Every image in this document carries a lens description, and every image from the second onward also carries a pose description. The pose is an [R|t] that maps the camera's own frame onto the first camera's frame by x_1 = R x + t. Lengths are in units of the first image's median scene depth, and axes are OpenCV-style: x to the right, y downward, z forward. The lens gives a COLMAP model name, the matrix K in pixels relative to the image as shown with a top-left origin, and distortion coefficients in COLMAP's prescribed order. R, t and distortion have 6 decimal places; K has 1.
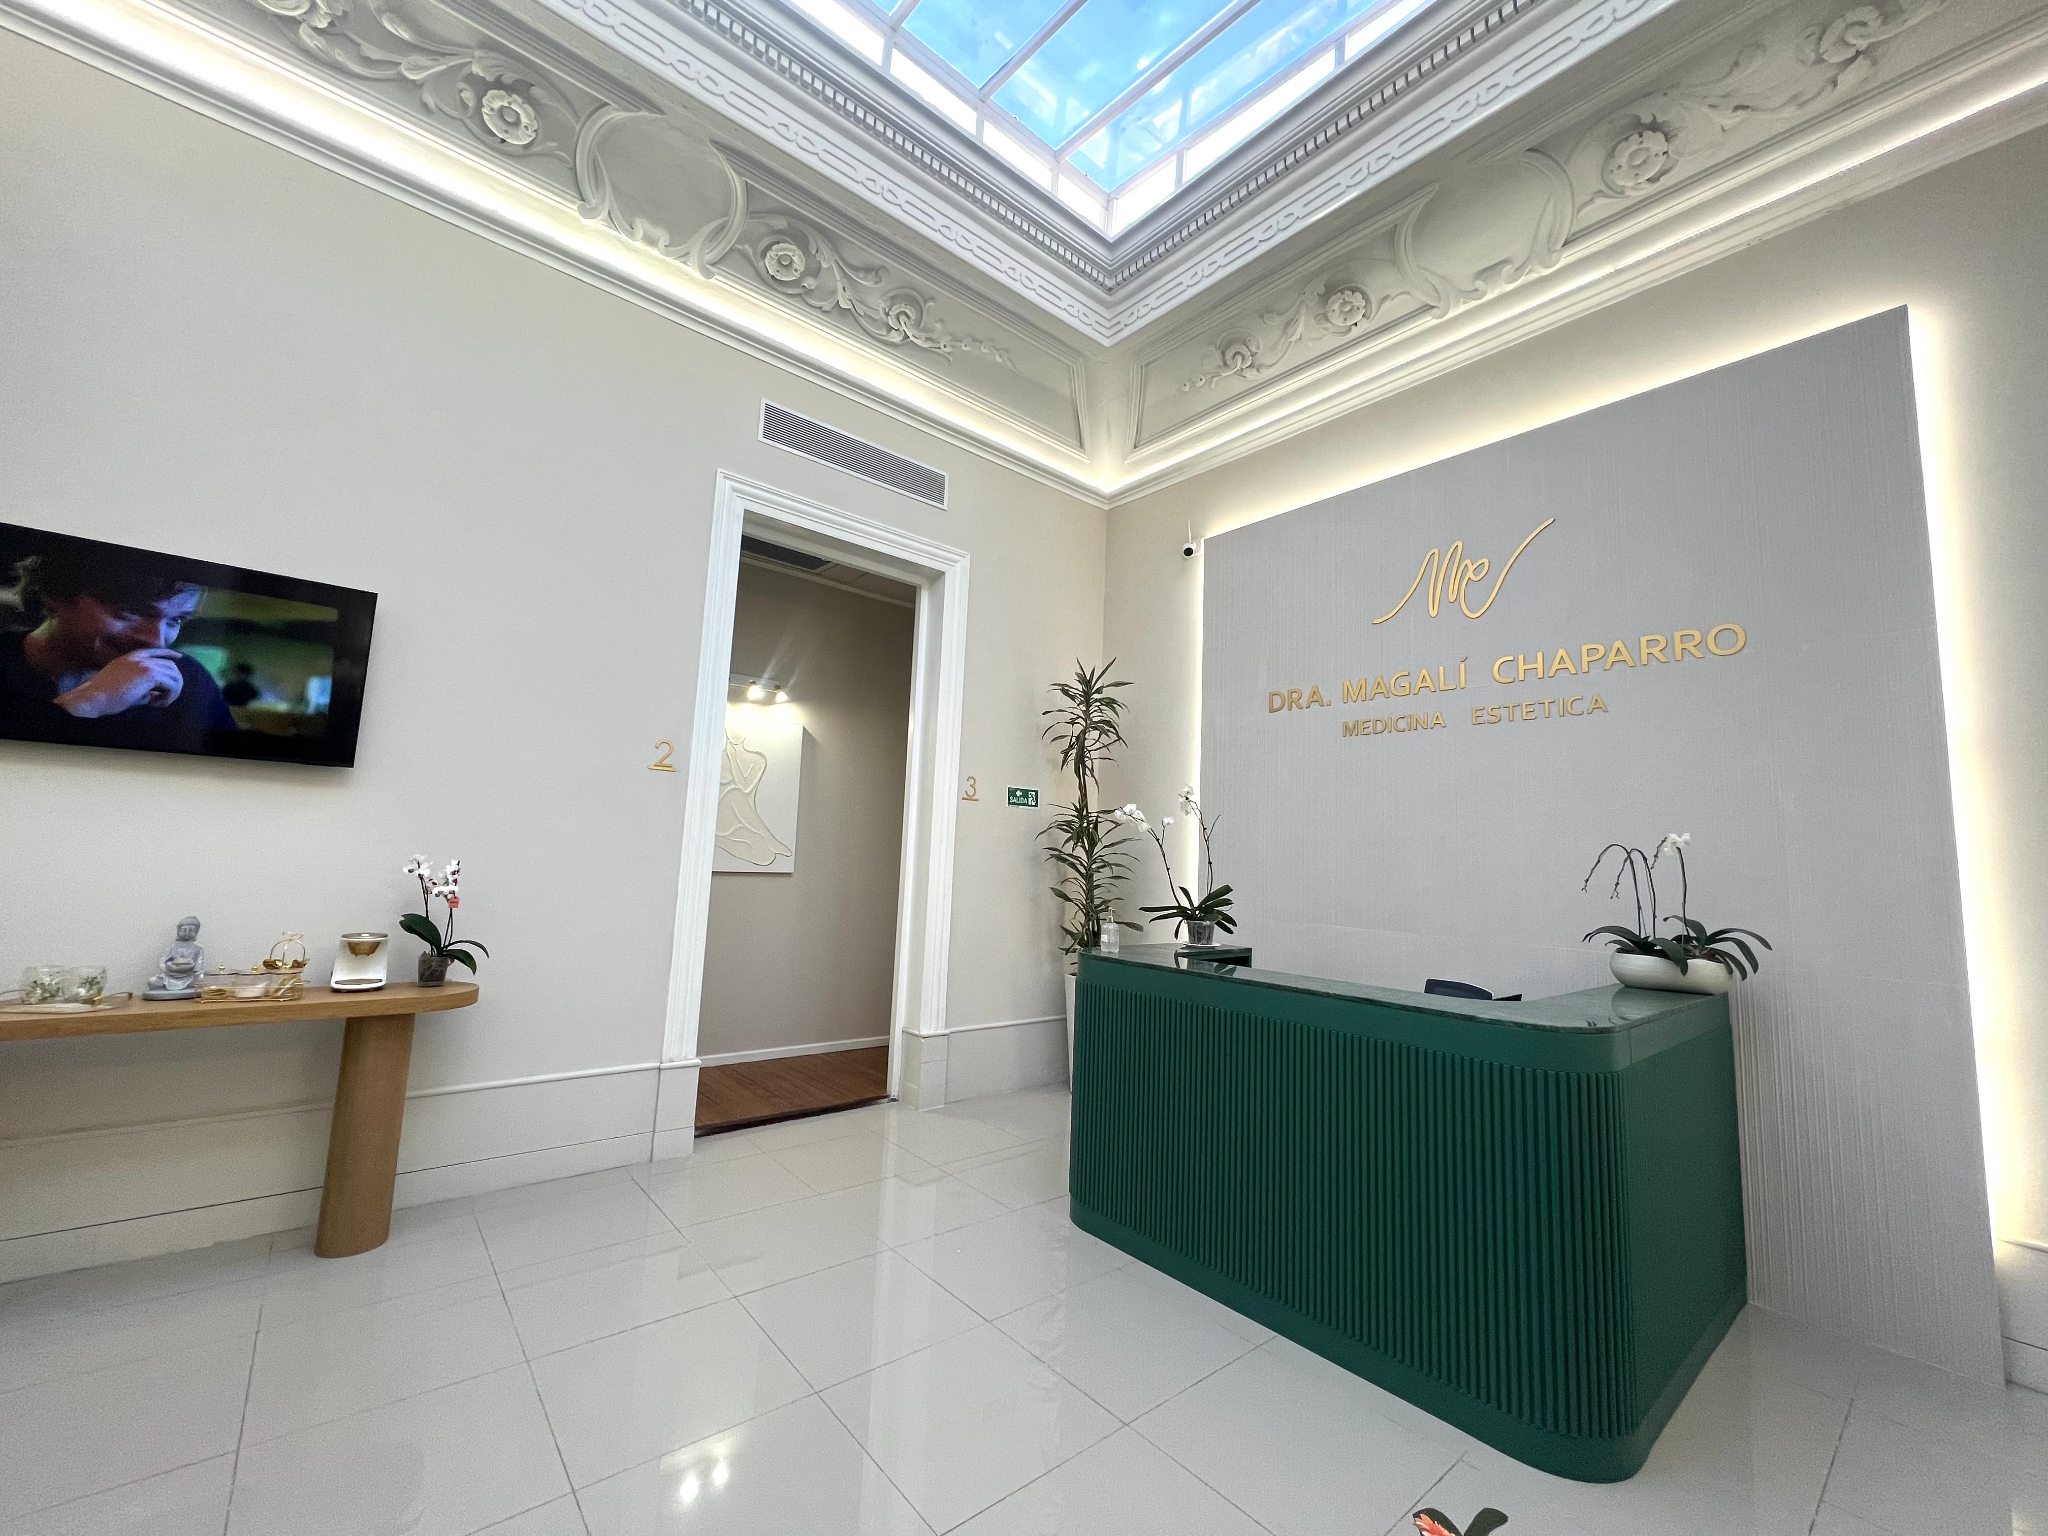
lens RADIAL K [[817.9, 0, 1018.8], [0, 817.9, 764.1], [0, 0, 1]] dist [-0.003065, -0.000556]
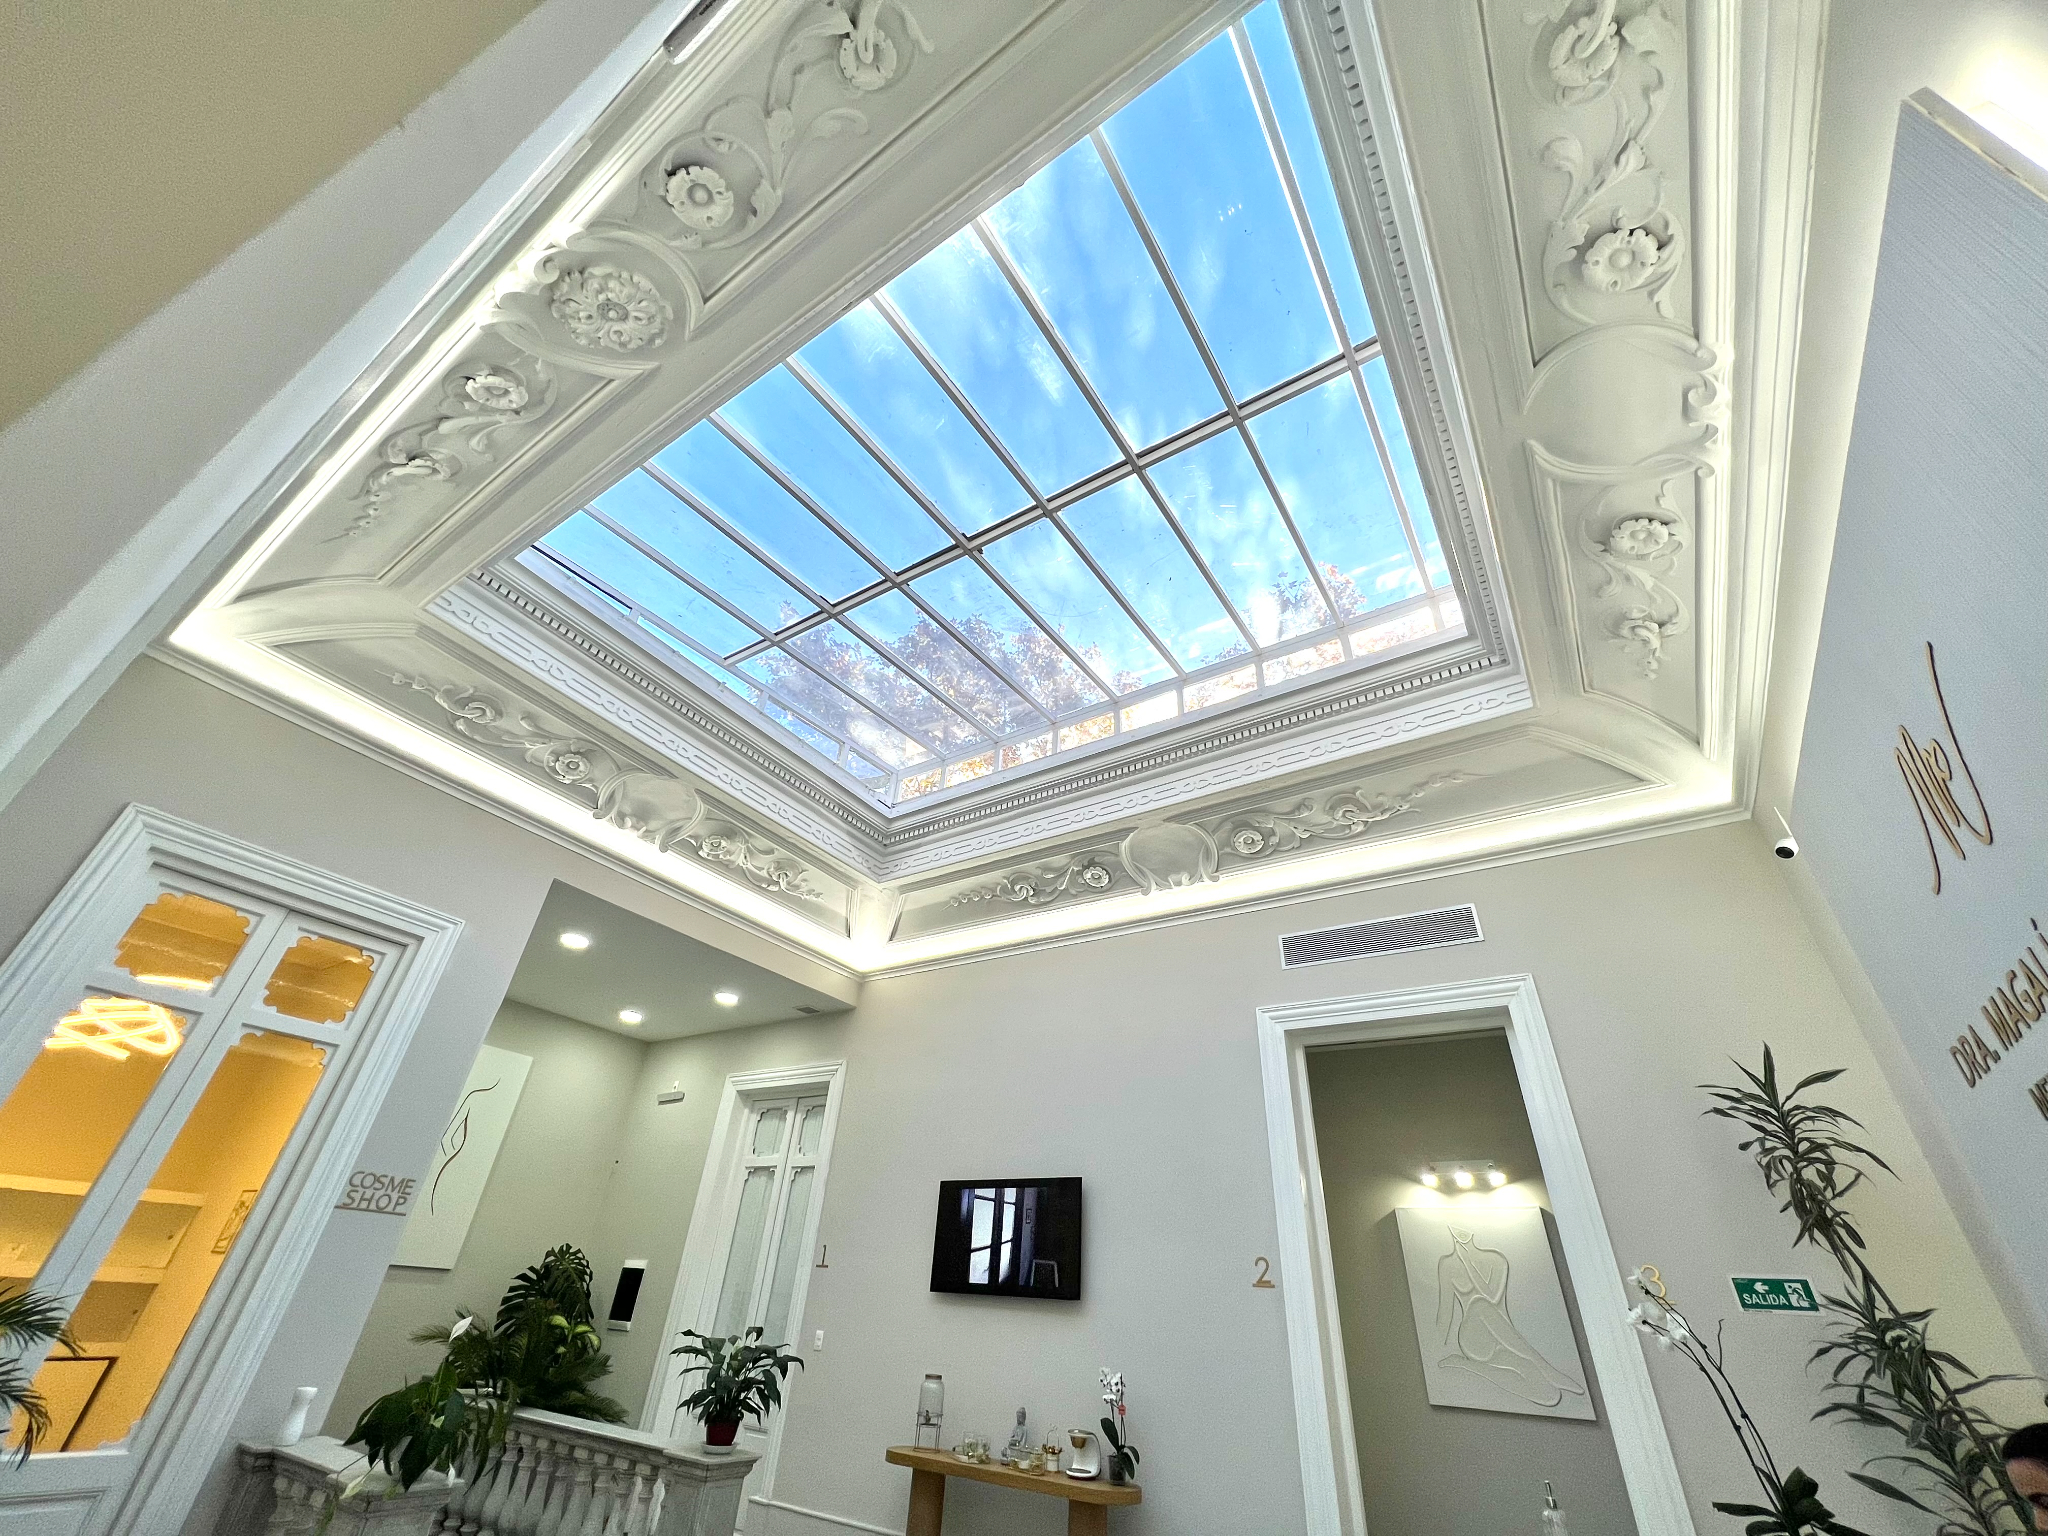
lens RADIAL K [[817.9, 0, 1021.0], [0, 817.9, 761.1], [0, 0, 1]] dist [-0.003065, -0.000556]
pose [[0.281602, -0.560190, -0.779030, 0.751502], [0.061939, 0.820805, -0.567840, 0.029652], [0.957530, 0.111653, 0.265838, 0.253189]]
